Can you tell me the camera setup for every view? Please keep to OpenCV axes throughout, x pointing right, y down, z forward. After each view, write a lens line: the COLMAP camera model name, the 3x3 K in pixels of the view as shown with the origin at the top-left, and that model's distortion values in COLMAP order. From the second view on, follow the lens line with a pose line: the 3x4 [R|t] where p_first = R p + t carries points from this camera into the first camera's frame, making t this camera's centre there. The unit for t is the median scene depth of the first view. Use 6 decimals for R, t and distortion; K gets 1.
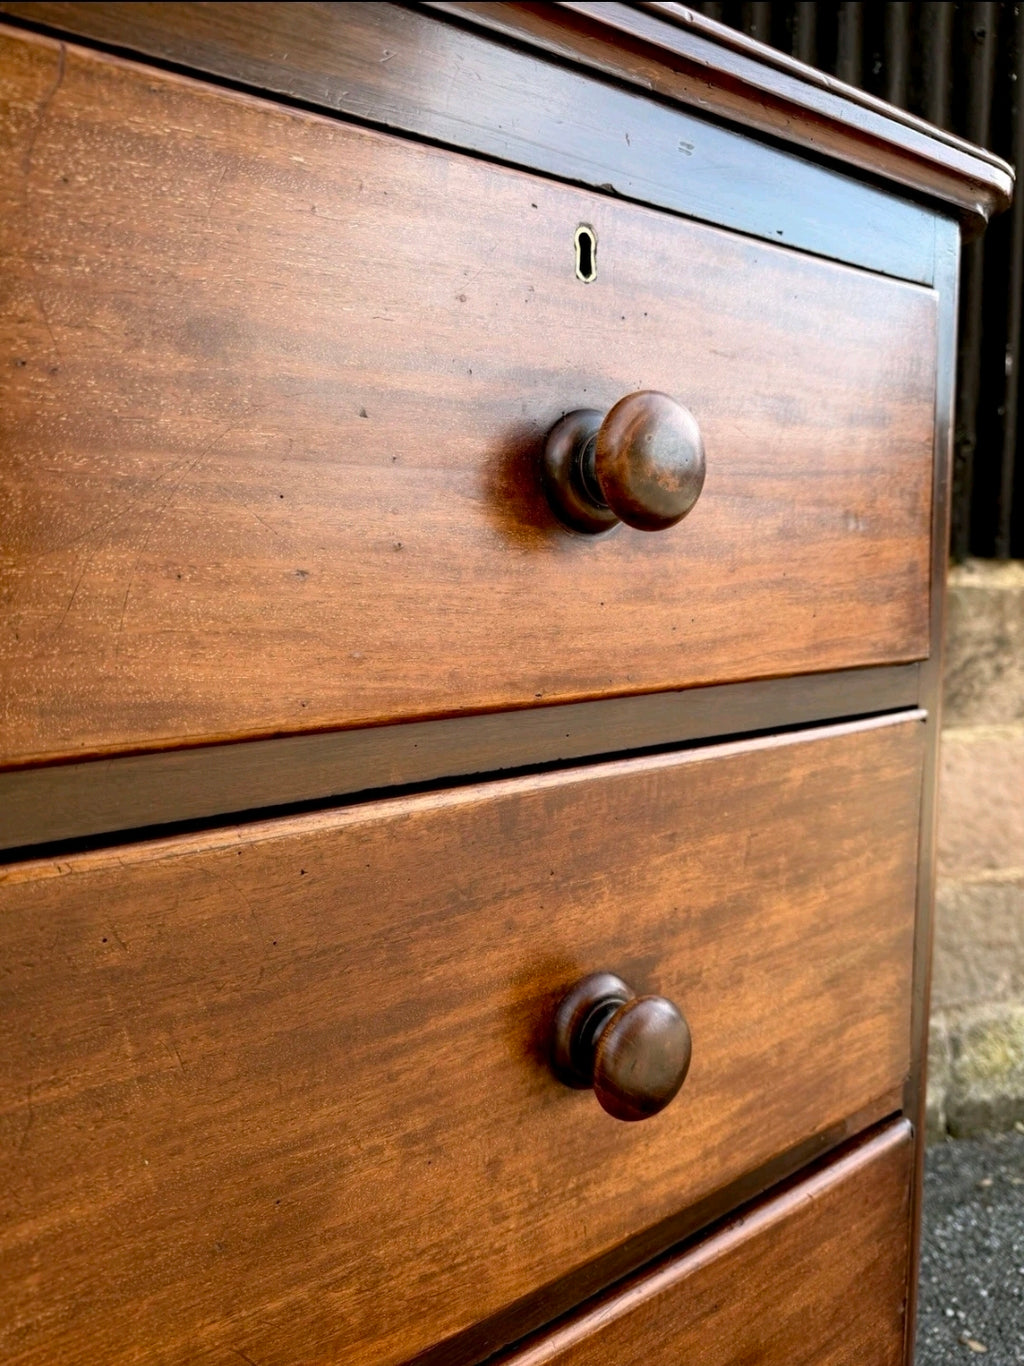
lens RADIAL K [[990.0, 0, 508.3], [0, 990.0, 685.5], [0, 0, 1]] dist [-0.006790, -0.023621]
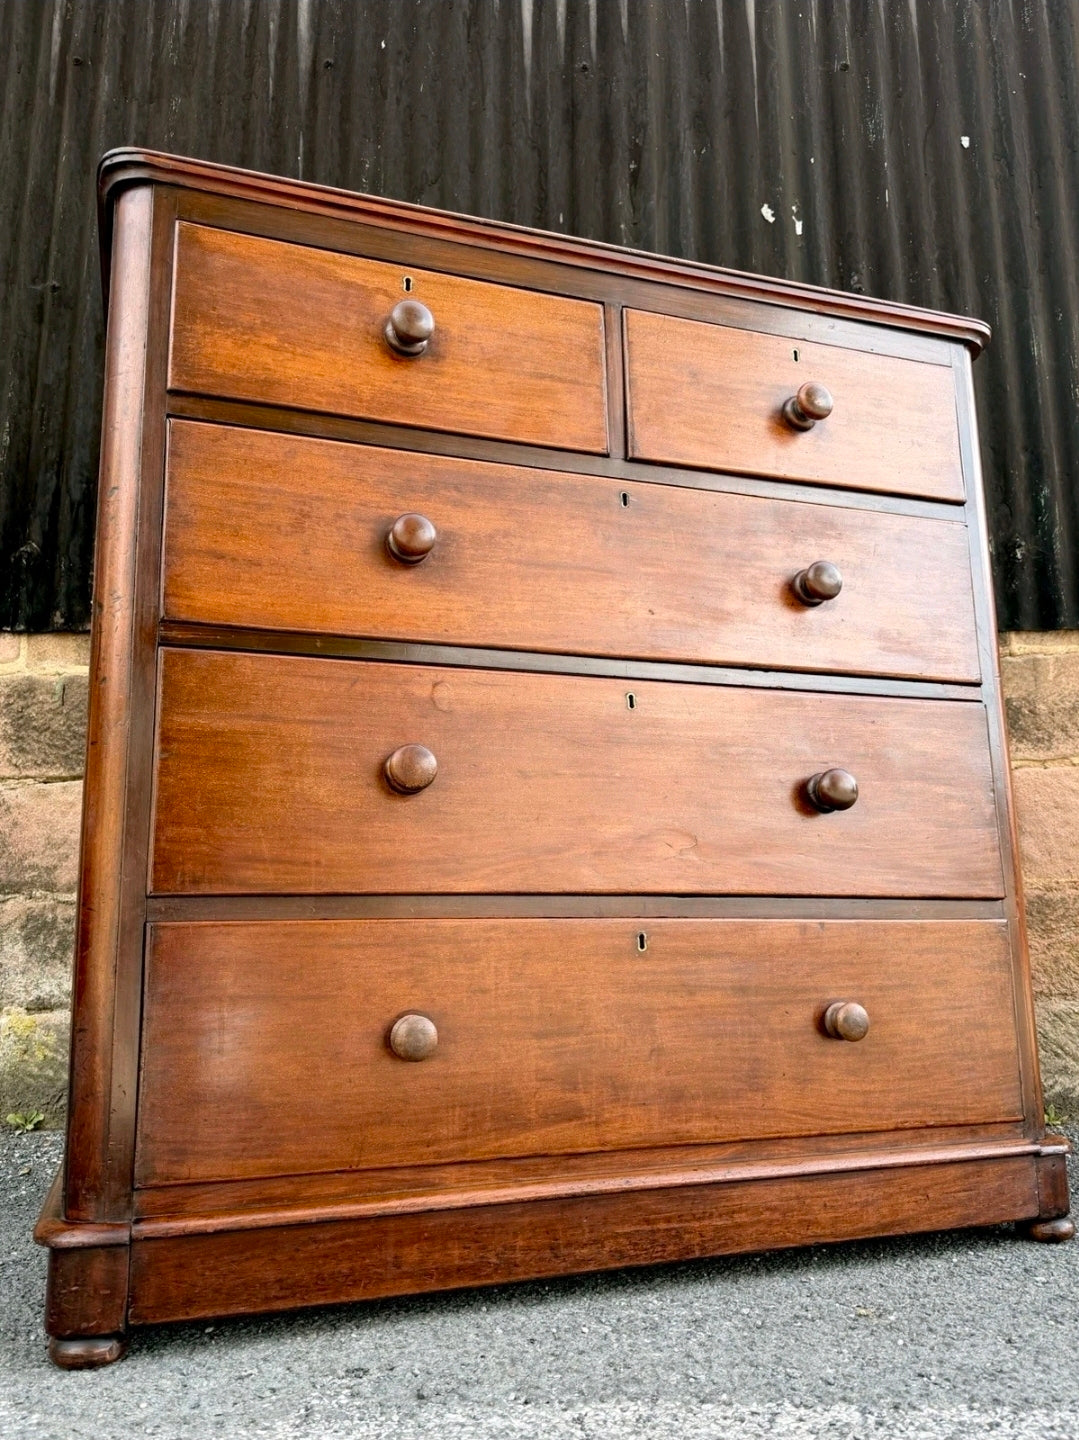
lens RADIAL K [[1099.8, 0, 536.9], [0, 1099.8, 731.8], [0, 0, 1]] dist [0.008380, -0.017464]
pose [[0.952846, -0.059581, -0.297547, 0.198261], [-0.031344, 0.955967, -0.291797, 1.343067], [0.301831, 0.287363, 0.909022, -1.620296]]
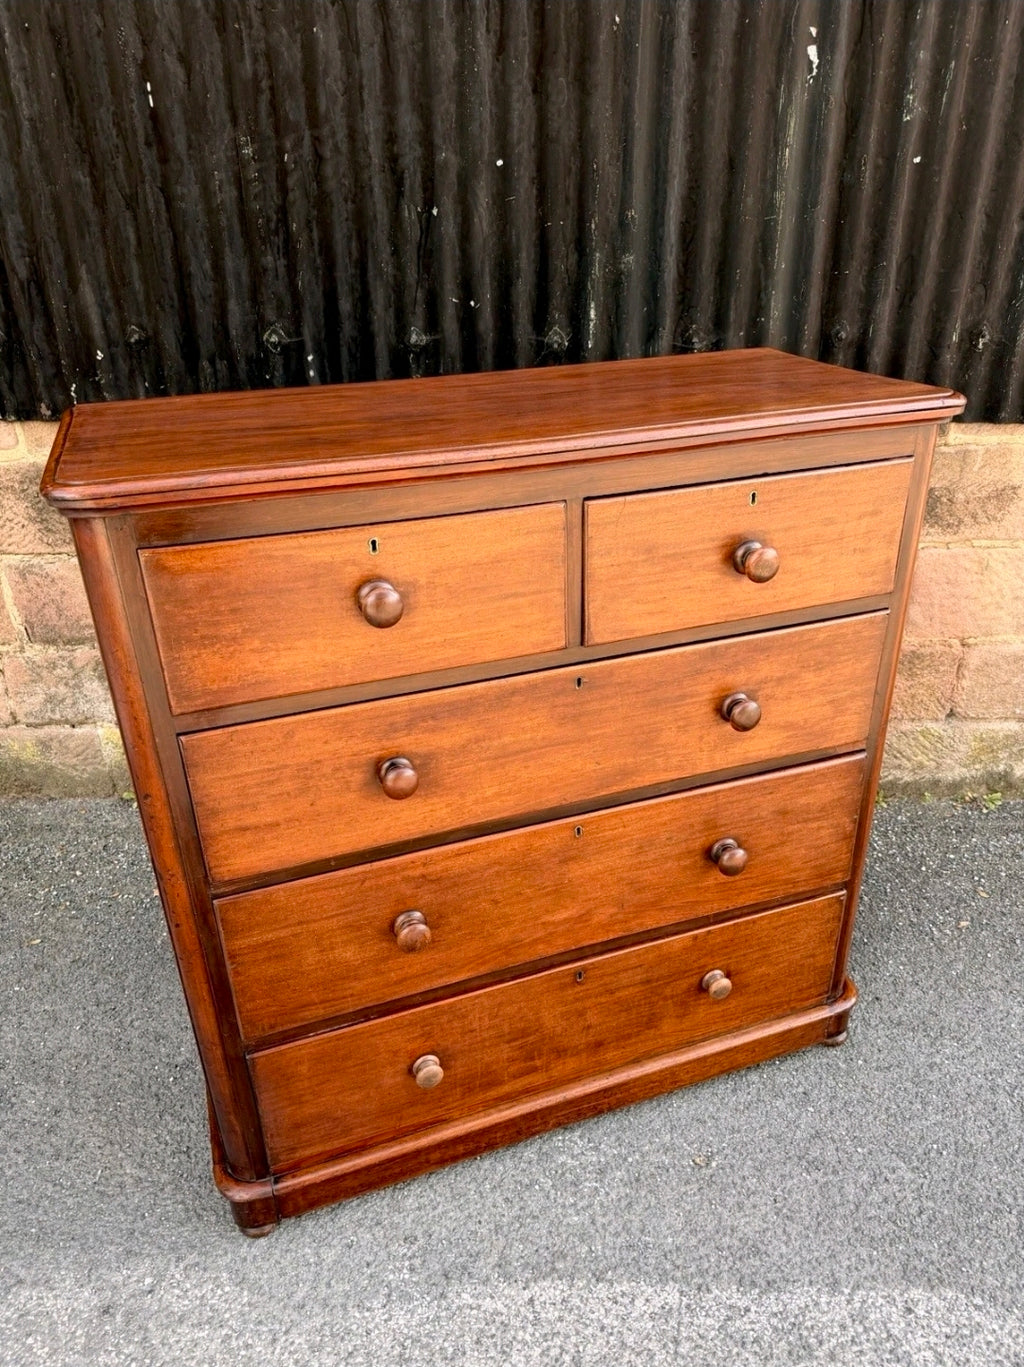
lens RADIAL K [[961.0, 0, 512.1], [0, 961.0, 682.7], [0, 0, 1]] dist [0.005666, -0.014688]
pose [[0.954324, 0.122387, -0.272556, 0.186963], [-0.021607, 0.938133, 0.345600, -0.676902], [0.297991, -0.323925, 0.897928, -1.717978]]
